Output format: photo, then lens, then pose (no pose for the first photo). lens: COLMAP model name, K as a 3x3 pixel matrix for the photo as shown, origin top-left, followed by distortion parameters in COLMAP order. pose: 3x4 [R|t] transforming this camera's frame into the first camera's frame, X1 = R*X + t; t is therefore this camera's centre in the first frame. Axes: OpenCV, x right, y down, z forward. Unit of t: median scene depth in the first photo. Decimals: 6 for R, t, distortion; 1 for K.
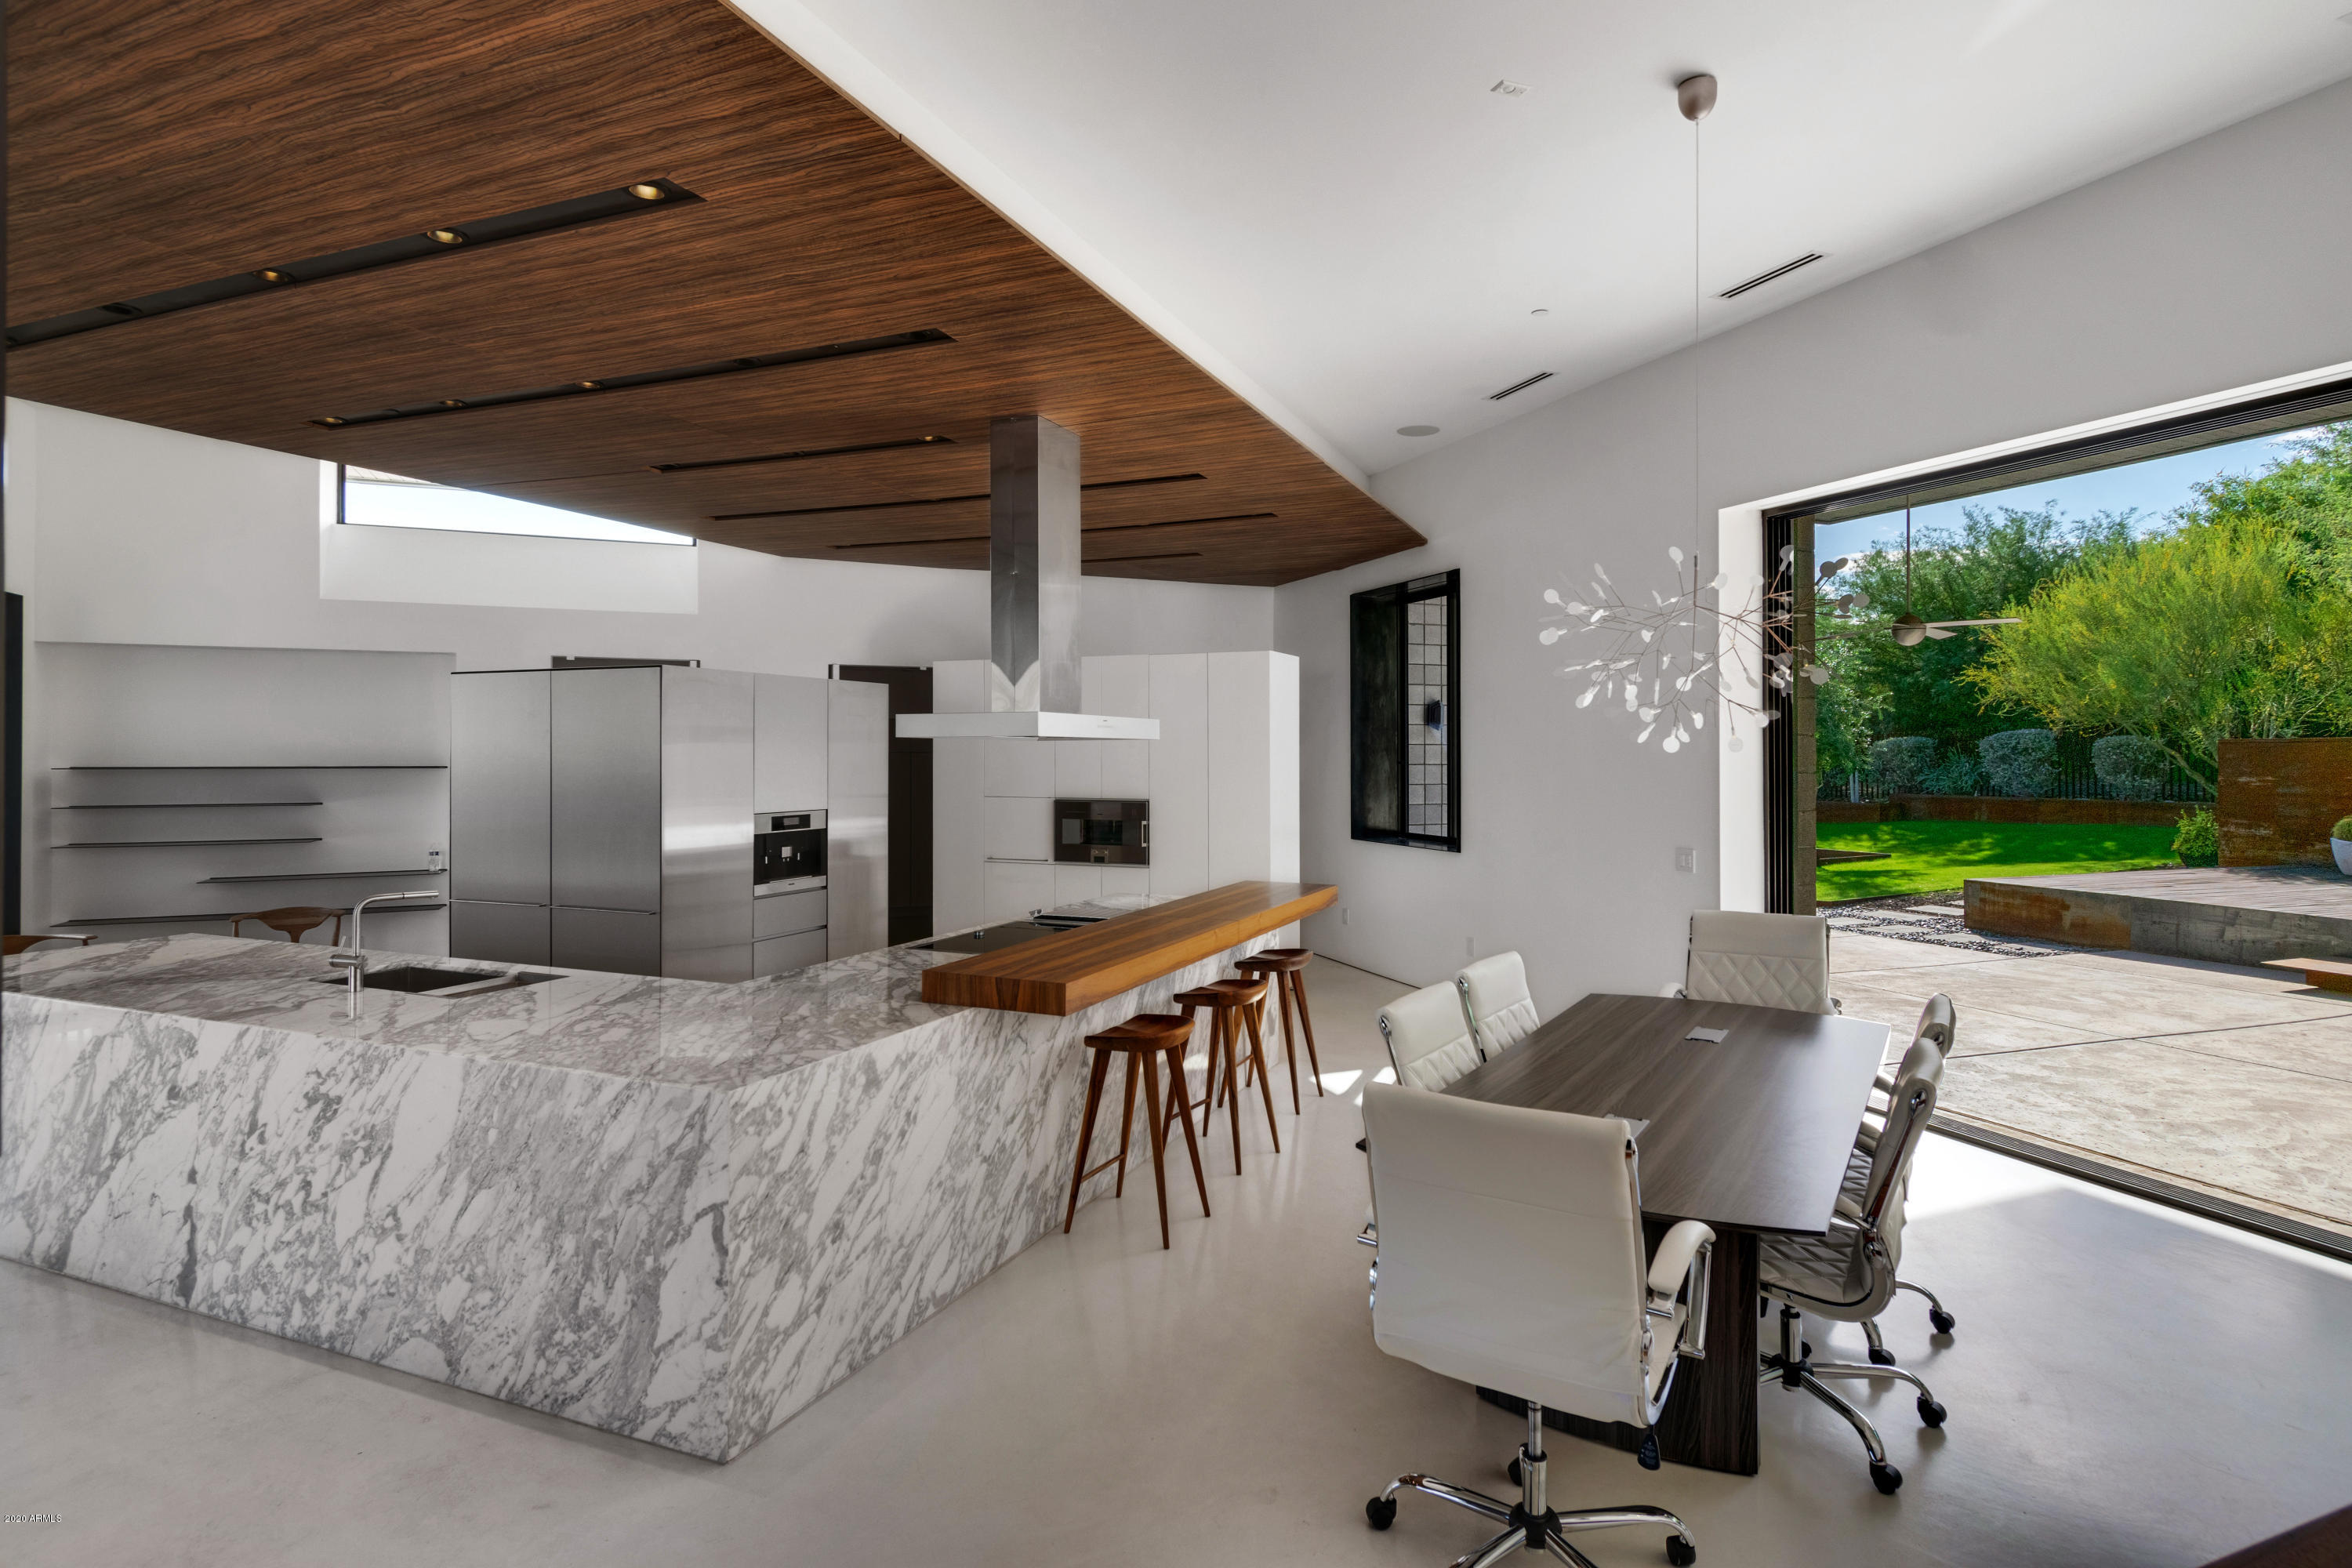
lens RADIAL K [[1233.8, 0, 1190.6], [0, 1233.8, 750.2], [0, 0, 1]] dist [0.000605, -0.005958]
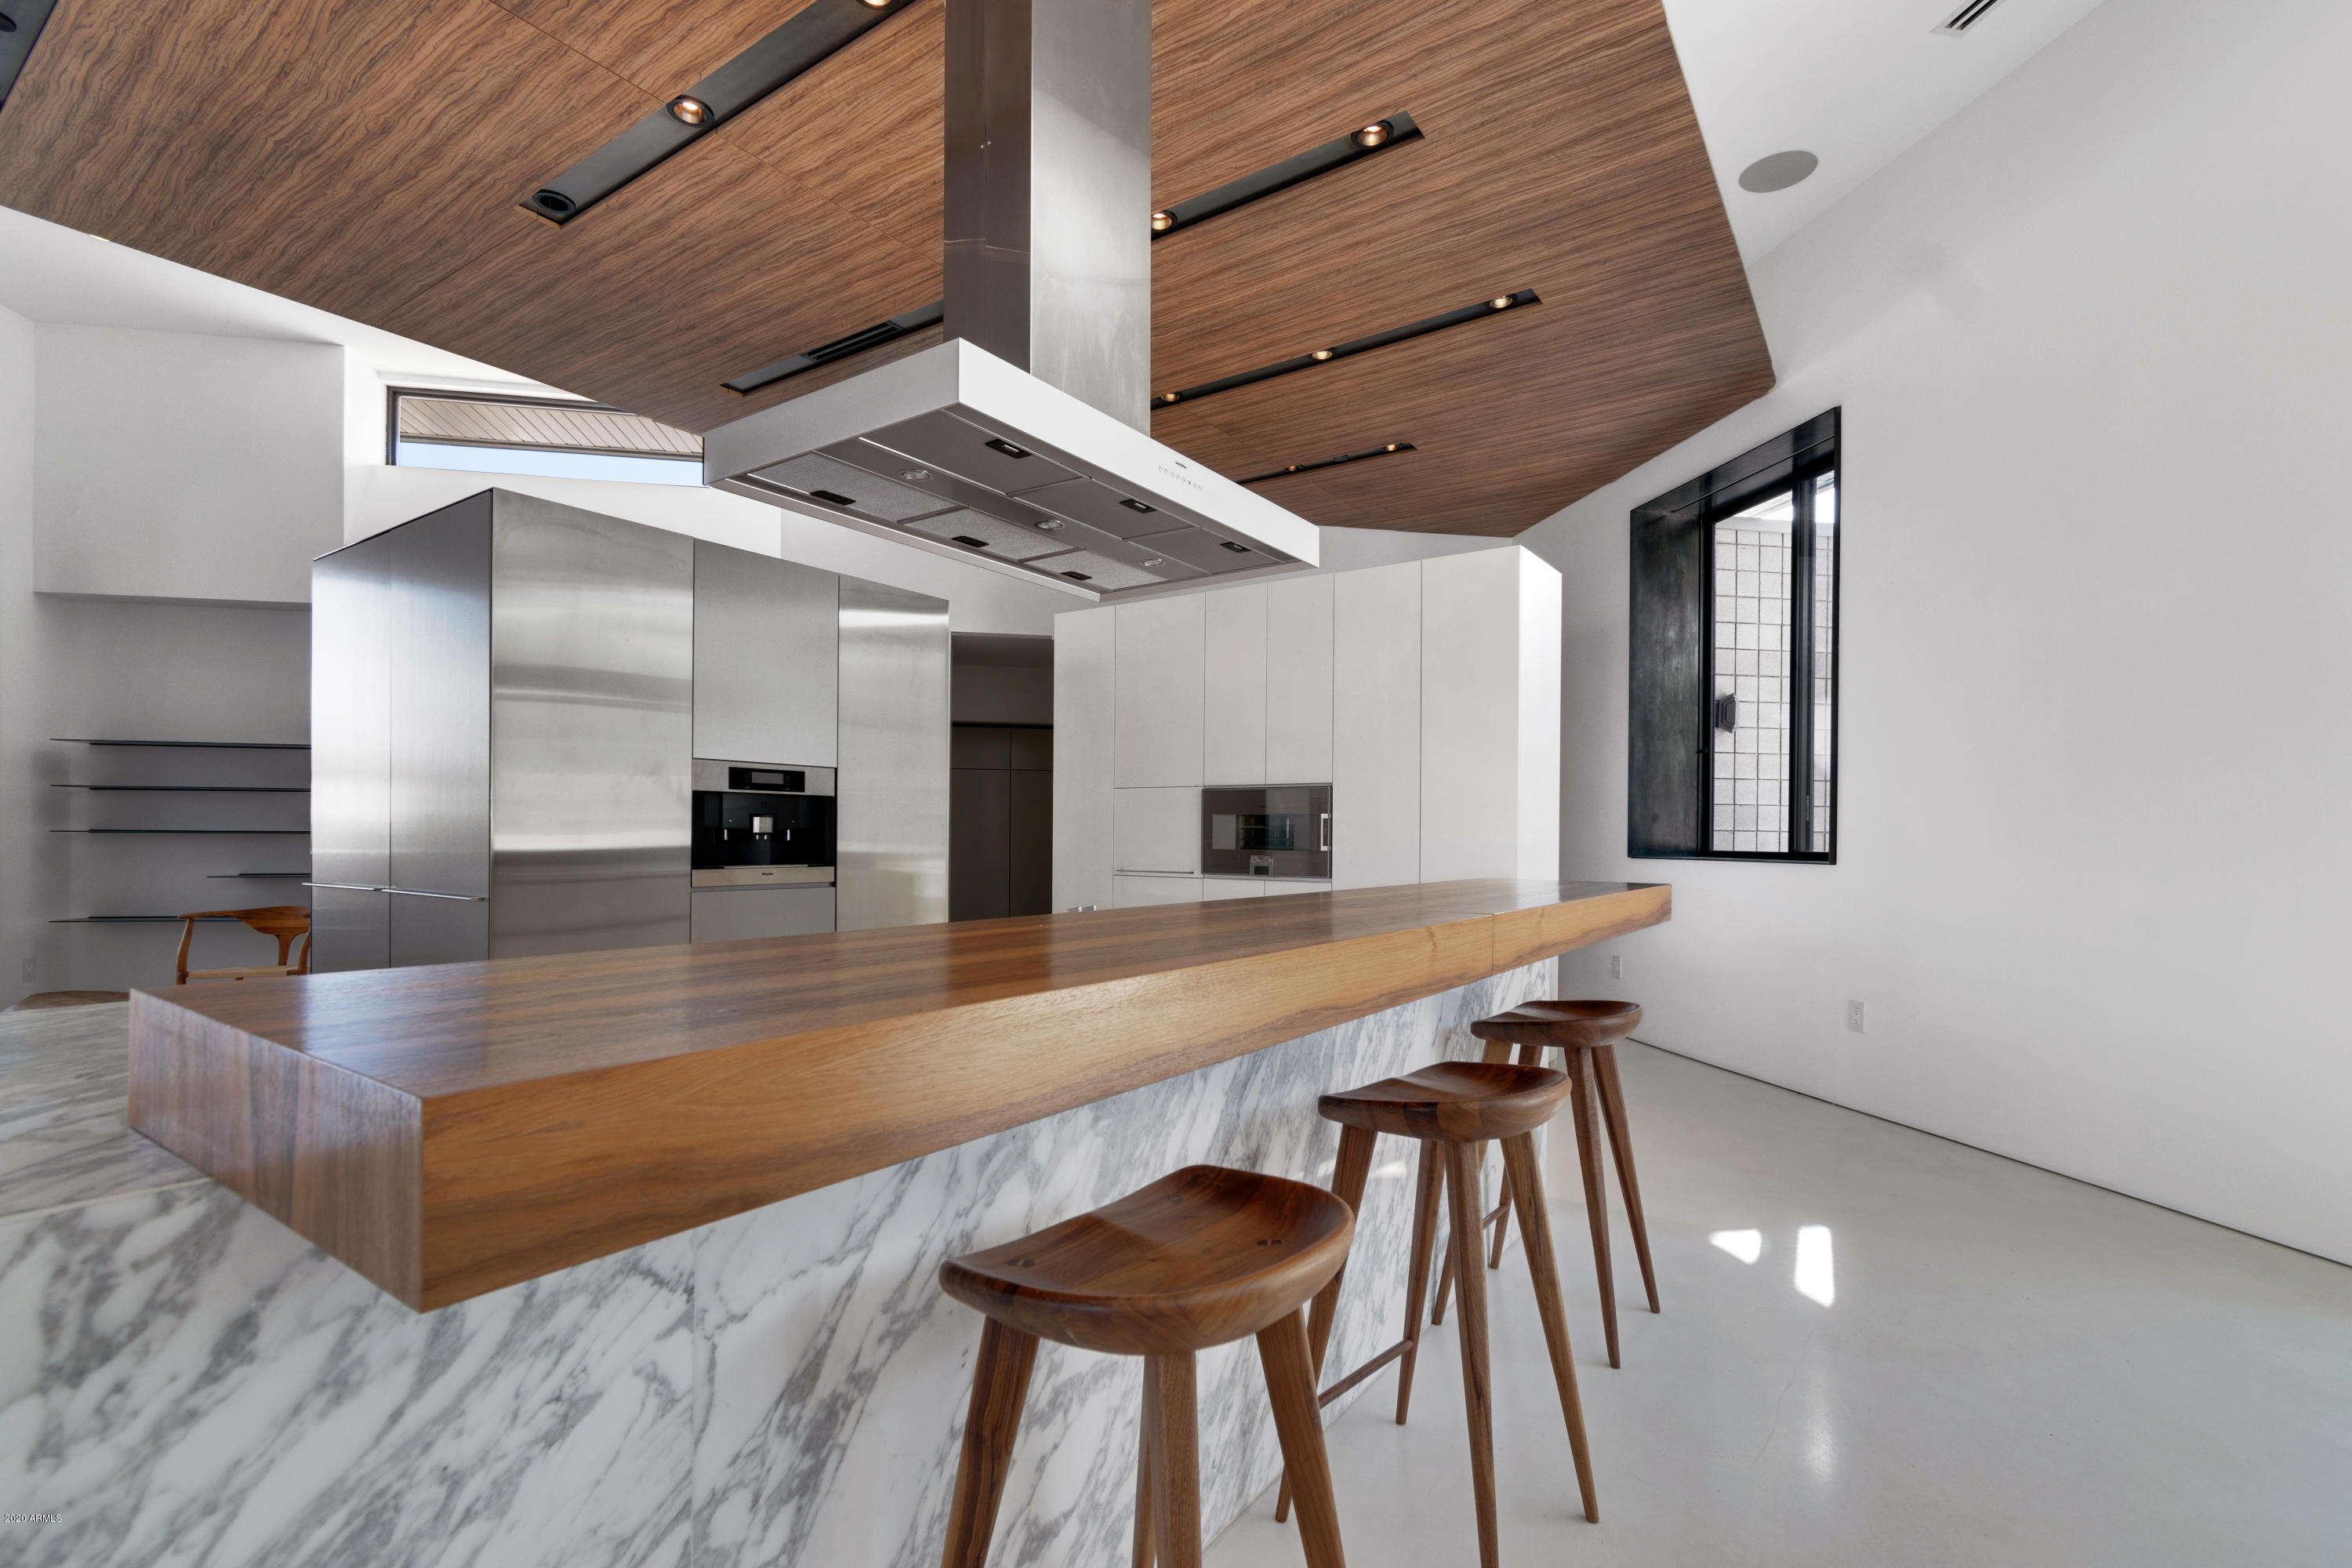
lens RADIAL K [[1052.5, 0, 1195.4], [0, 1052.5, 839.9], [0, 0, 1]] dist [0.001080, -0.001259]
pose [[0.980221, 0.010469, -0.197630, 0.008909], [-0.010487, 0.999945, 0.000953, 0.084858], [0.197629, 0.001139, 0.980276, 0.482255]]
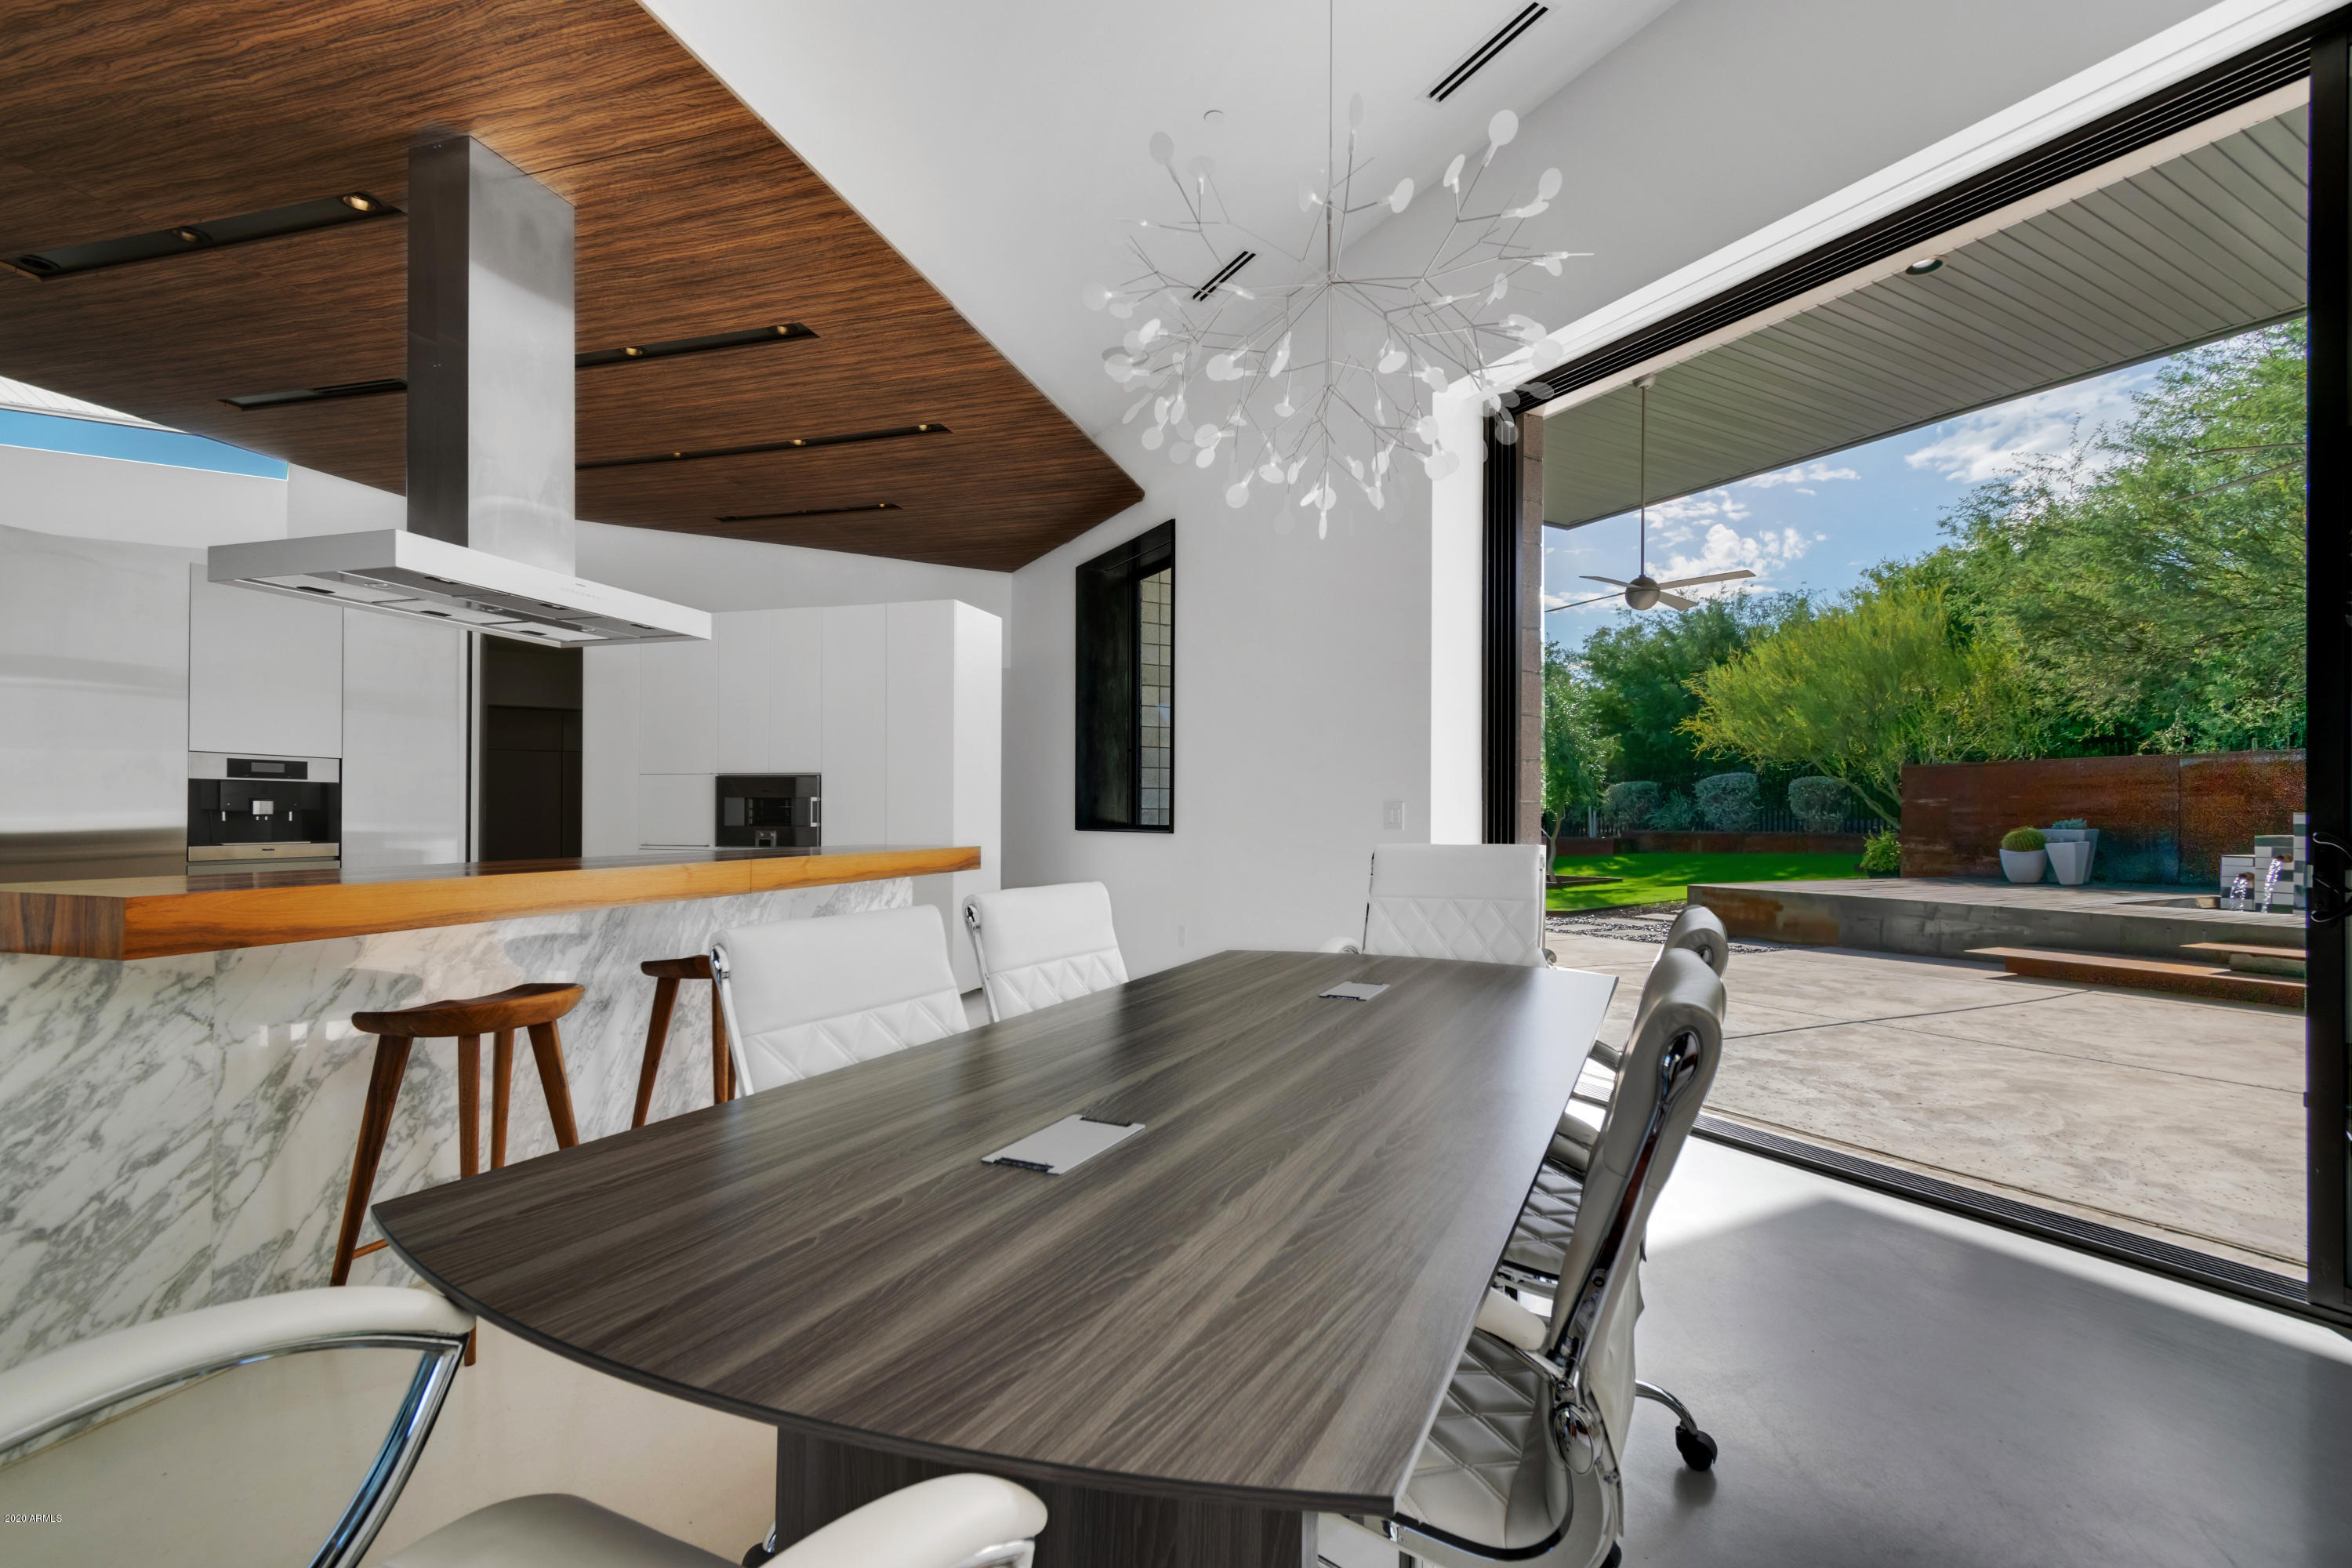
lens RADIAL K [[1052.5, 0, 1196.1], [0, 1052.5, 813.8], [0, 0, 1]] dist [0.001080, -0.001259]
pose [[0.991445, 0.006481, 0.130363, 0.155576], [-0.005902, 0.999971, -0.004826, 0.083287], [-0.130391, 0.004015, 0.991455, 0.271034]]
